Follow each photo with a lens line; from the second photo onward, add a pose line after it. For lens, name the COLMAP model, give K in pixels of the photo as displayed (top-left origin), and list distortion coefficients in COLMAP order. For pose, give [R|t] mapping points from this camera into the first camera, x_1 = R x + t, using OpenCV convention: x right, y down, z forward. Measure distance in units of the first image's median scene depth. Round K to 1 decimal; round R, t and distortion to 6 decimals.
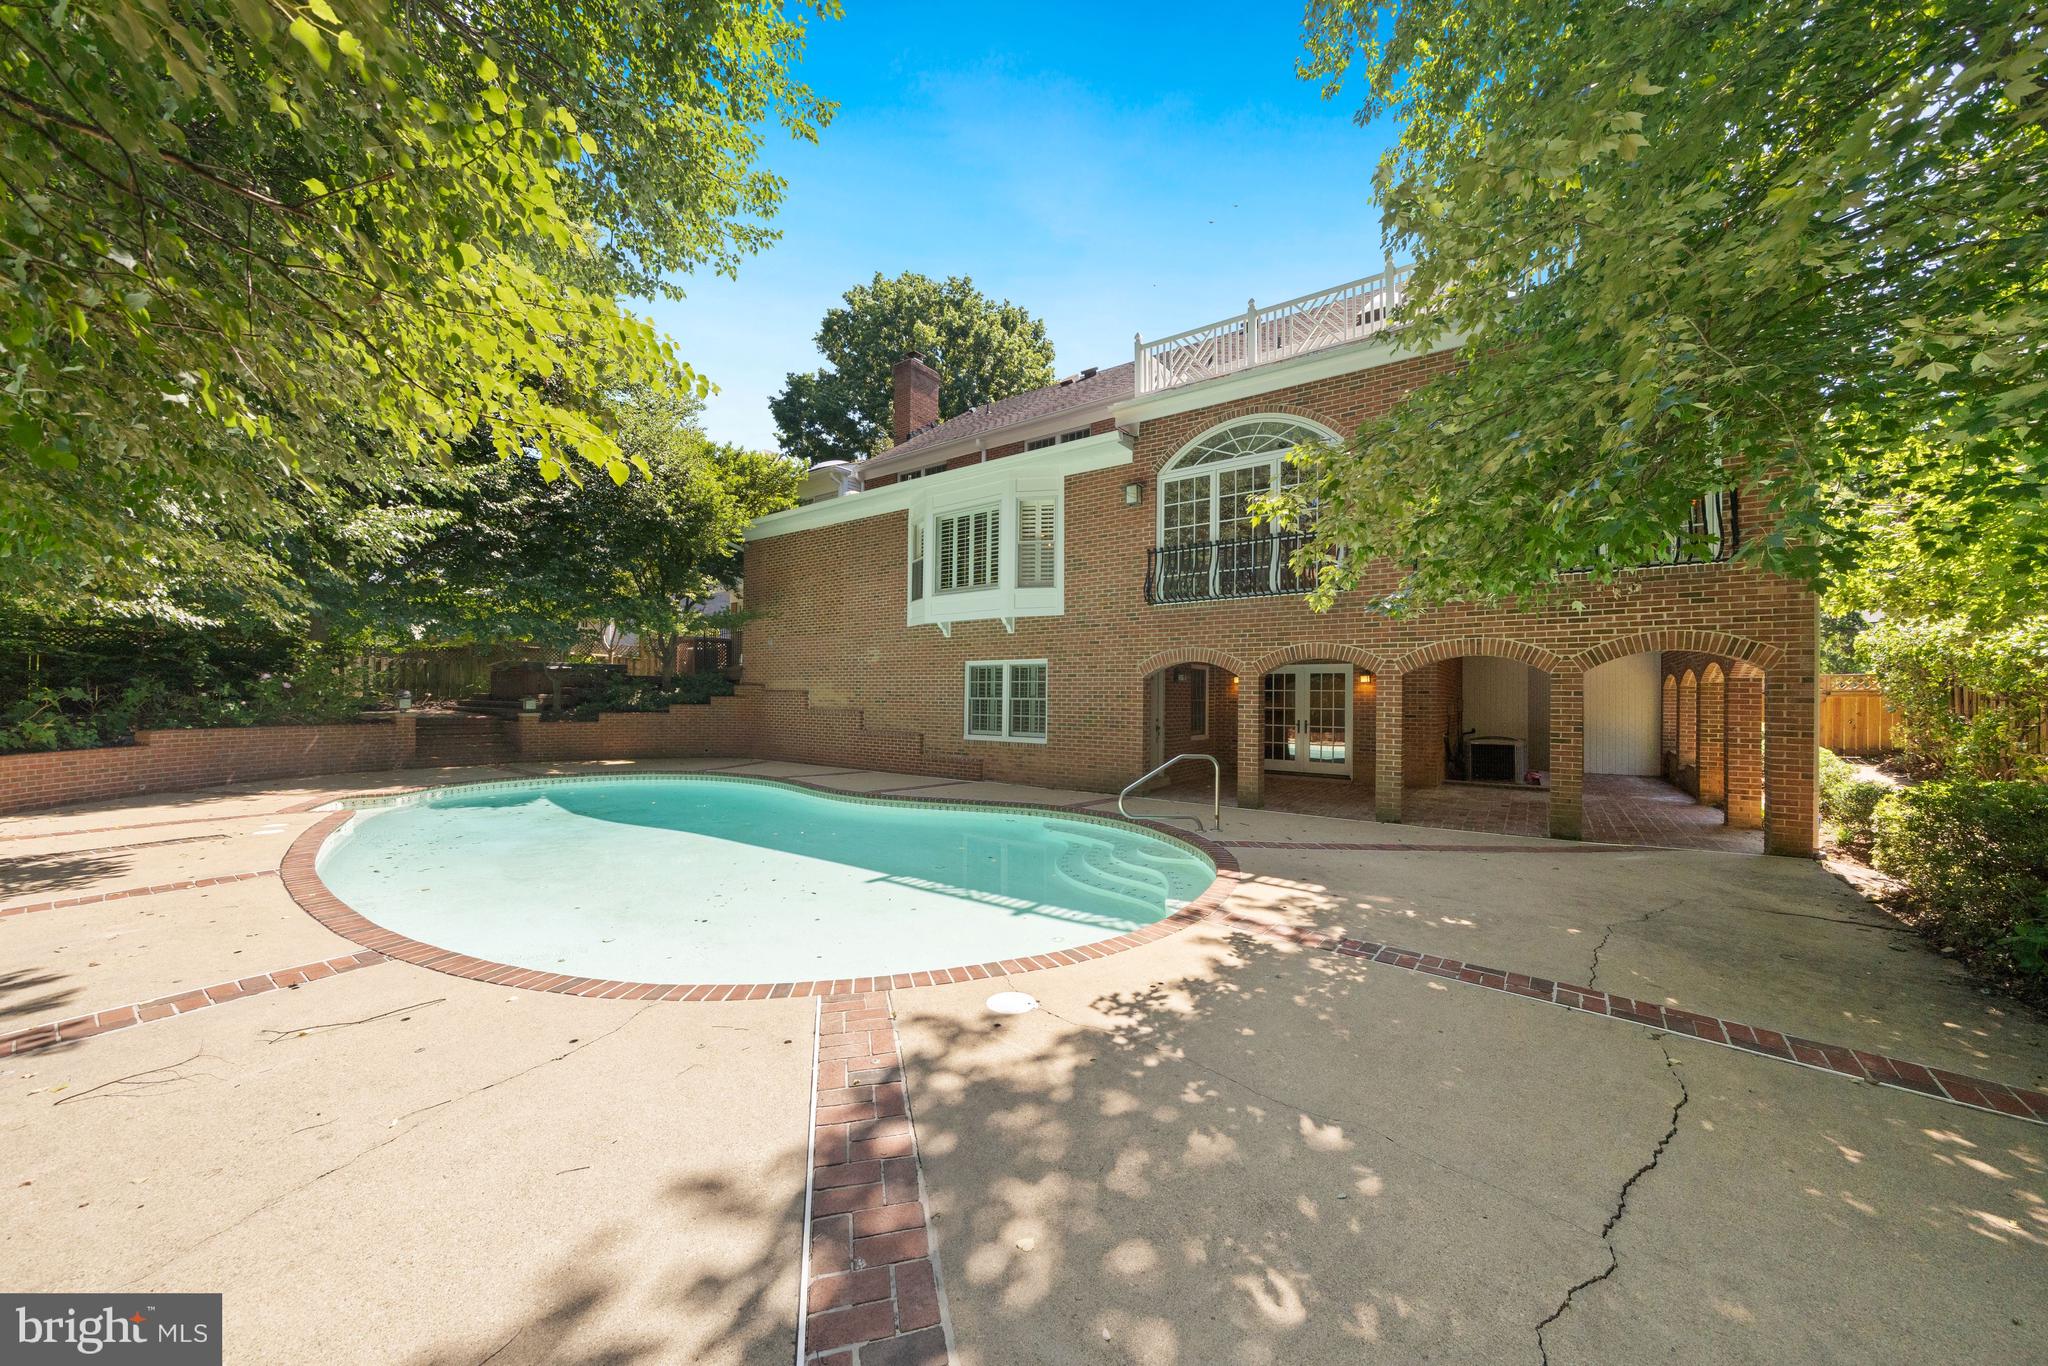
lens RADIAL K [[712.9, 0, 1012.2], [0, 712.9, 688.7], [0, 0, 1]] dist [-0.002527, -0.000655]
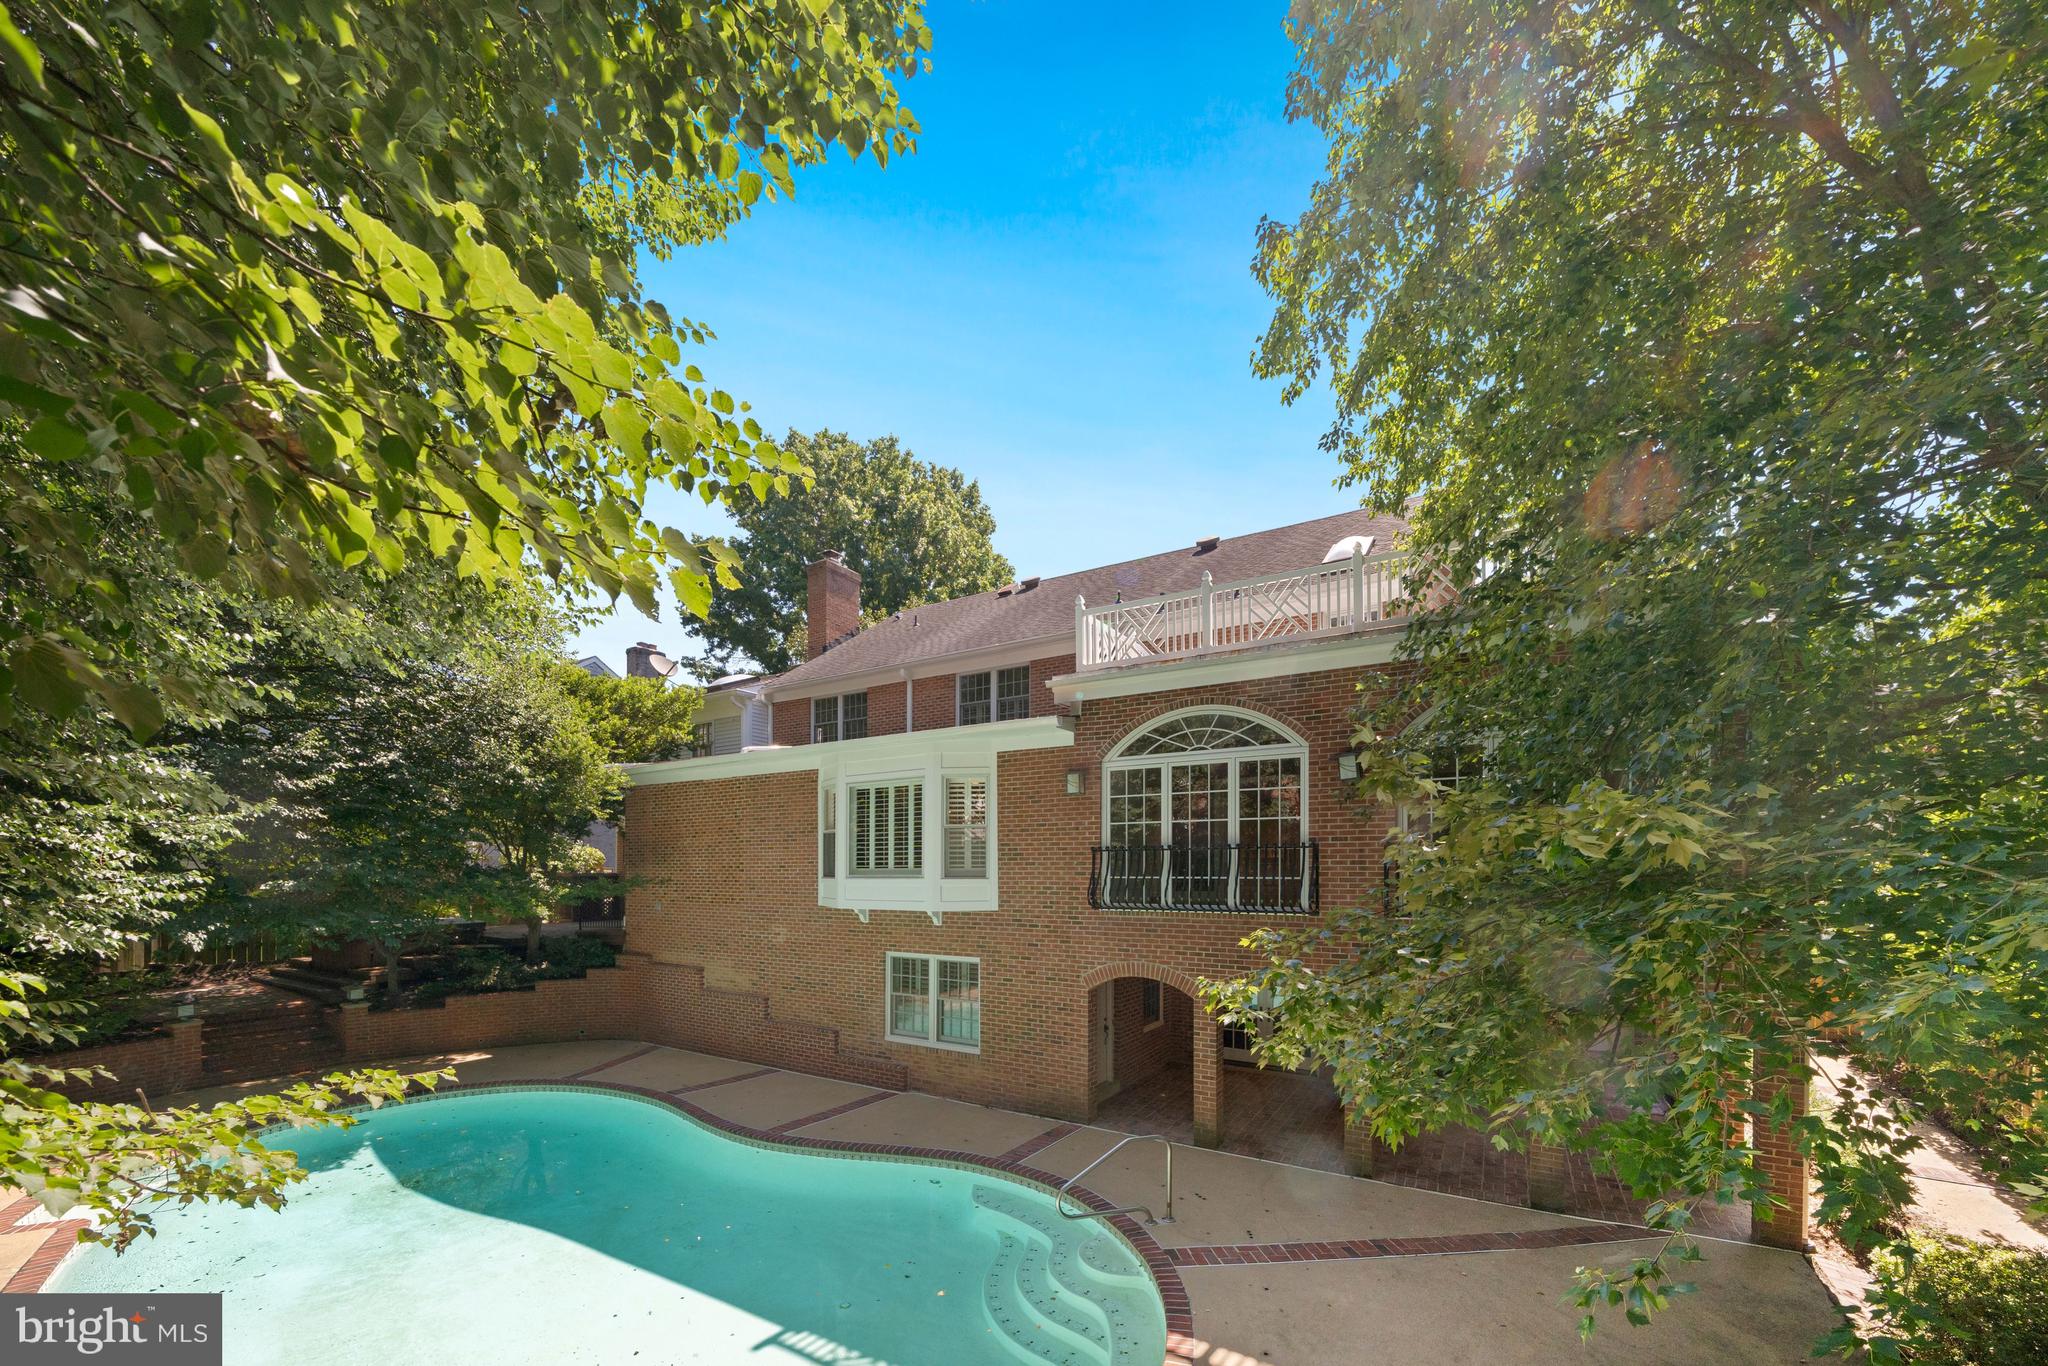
lens RADIAL K [[712.9, 0, 1038.5], [0, 712.9, 679.7], [0, 0, 1]] dist [-0.002527, -0.000655]
pose [[0.996091, -0.009606, 0.087809, 0.046508], [0.009173, 0.999944, 0.005331, -0.376907], [-0.087856, -0.004505, 0.996123, 0.125765]]
